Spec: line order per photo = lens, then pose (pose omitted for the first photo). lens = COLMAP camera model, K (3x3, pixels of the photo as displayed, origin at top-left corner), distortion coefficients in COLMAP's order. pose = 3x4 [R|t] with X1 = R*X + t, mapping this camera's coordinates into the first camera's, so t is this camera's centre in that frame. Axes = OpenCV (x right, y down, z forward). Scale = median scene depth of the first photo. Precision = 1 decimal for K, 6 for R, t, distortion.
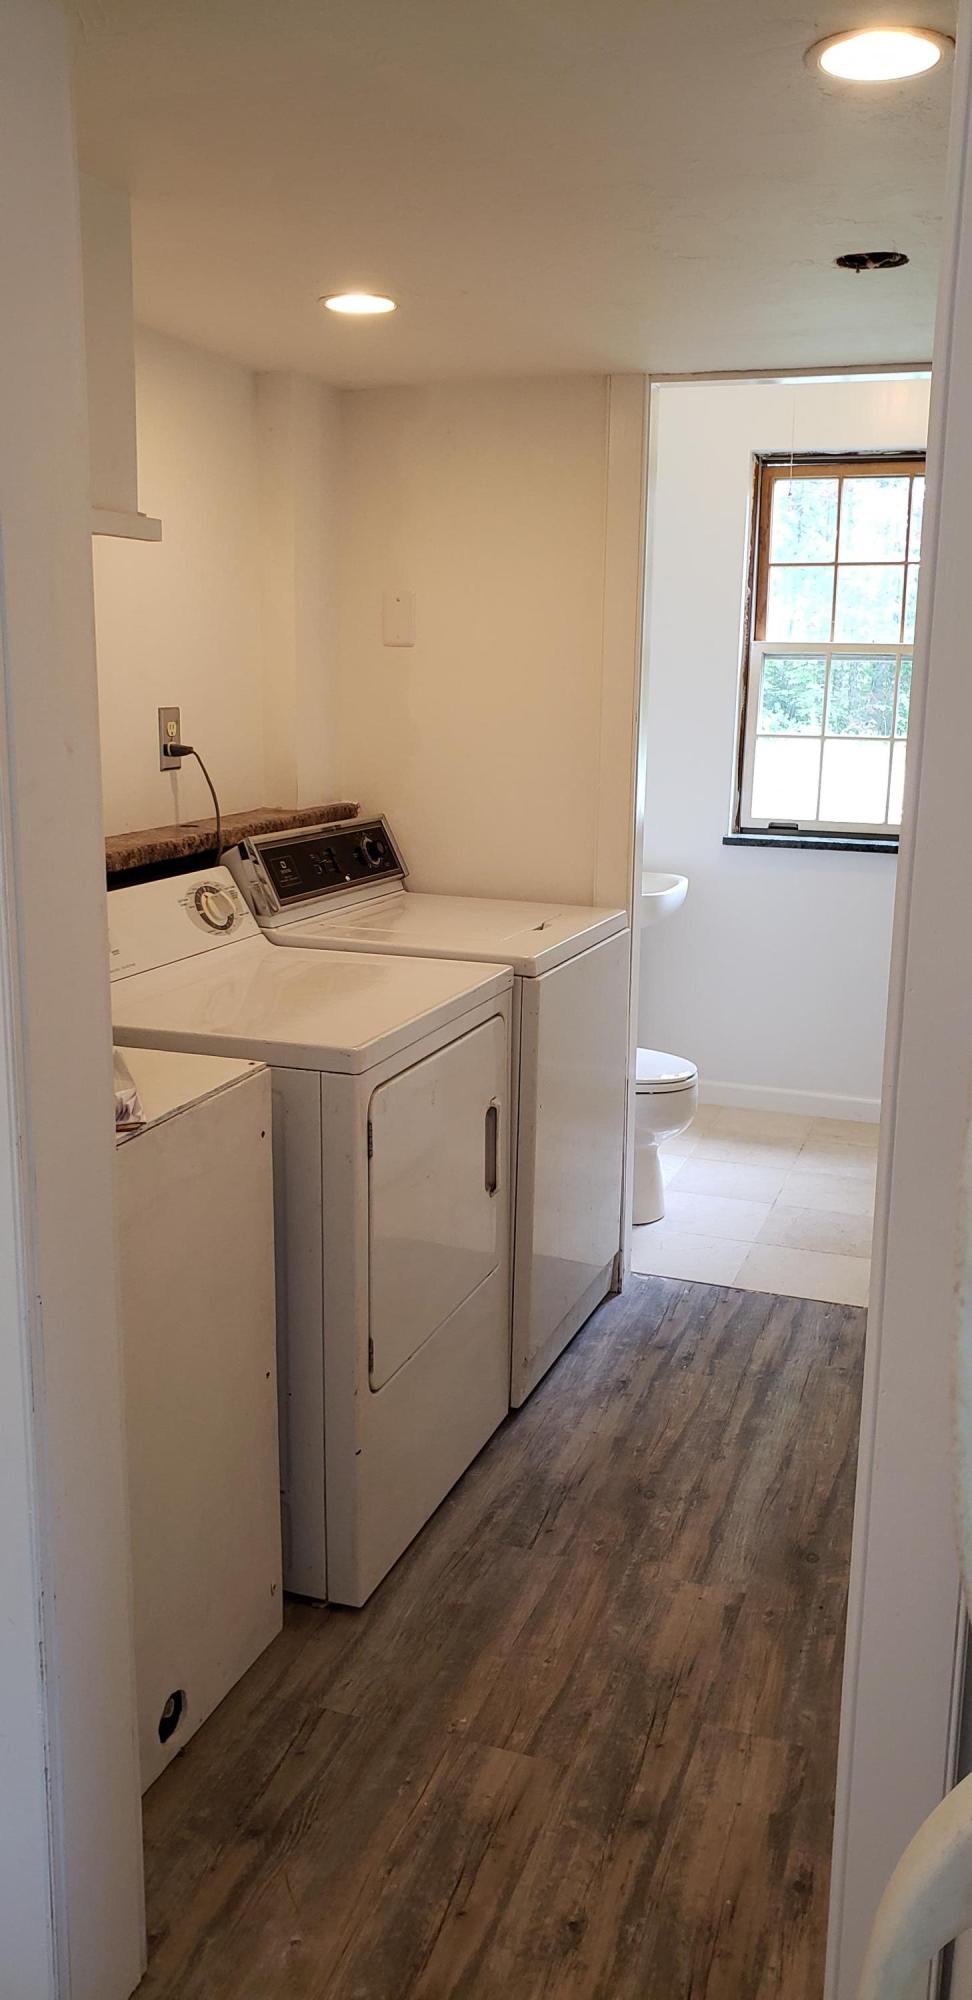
lens RADIAL K [[1558.5, 0, 475.9], [0, 1558.5, 949.8], [0, 0, 1]] dist [0.061727, -0.093256]
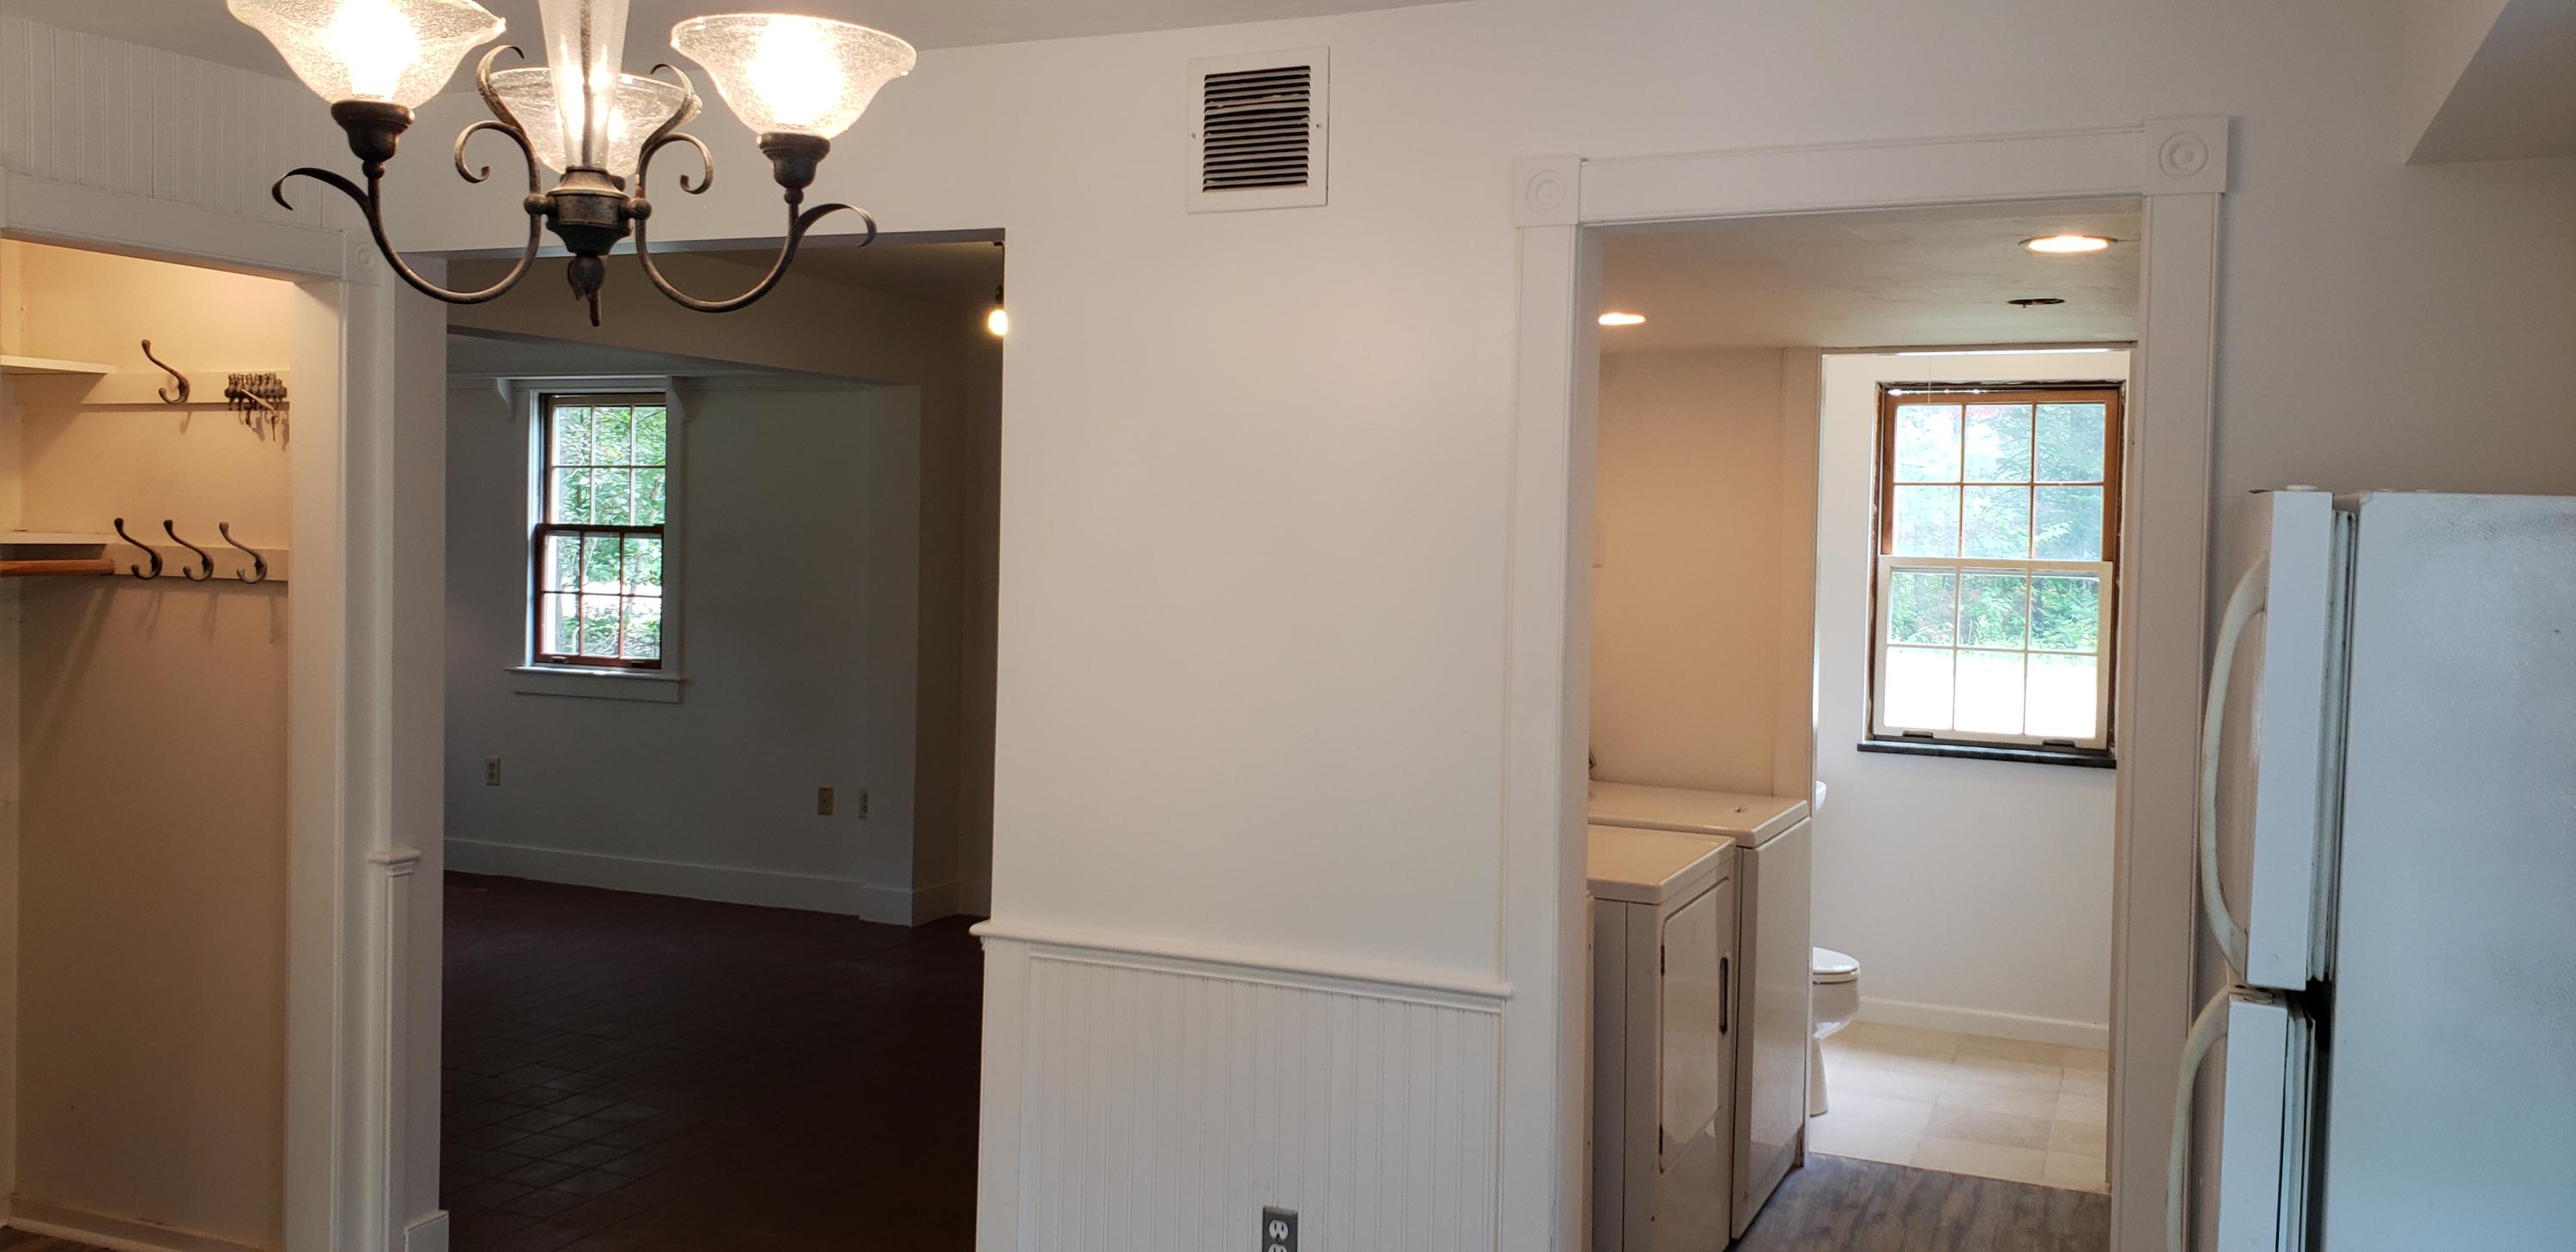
lens RADIAL K [[2007.4, 0, 1239.5], [0, 2007.4, 562.6], [0, 0, 1]] dist [0.061727, -0.093256]
pose [[0.996503, 0.005765, -0.083353, -0.137160], [-0.019936, 0.985209, -0.170194, 0.043788], [0.081139, 0.171261, 0.981879, -0.350757]]
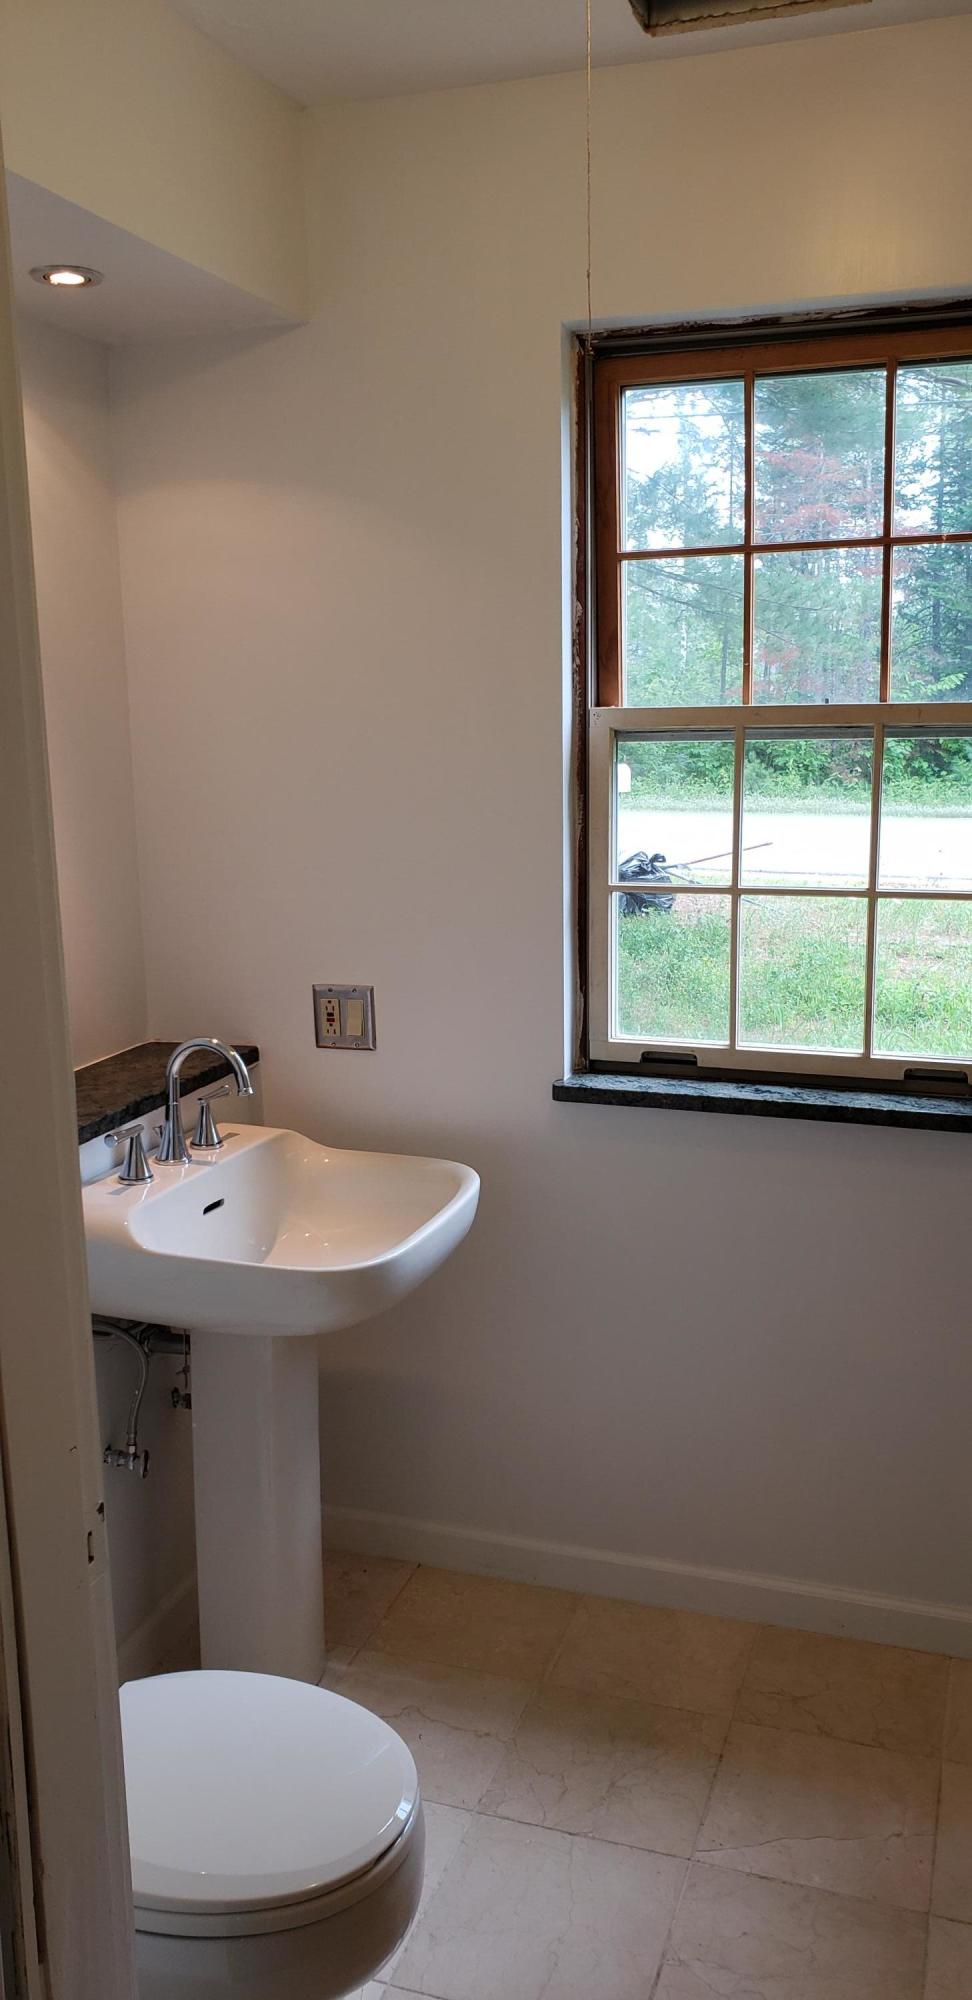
lens RADIAL K [[1558.5, 0, 474.9], [0, 1558.5, 987.3], [0, 0, 1]] dist [0.061727, -0.093256]
pose [[0.999343, -0.036226, 0.001116, 0.137278], [0.036234, 0.999311, -0.008061, -0.104664], [-0.000823, 0.008096, 0.999967, 0.498499]]
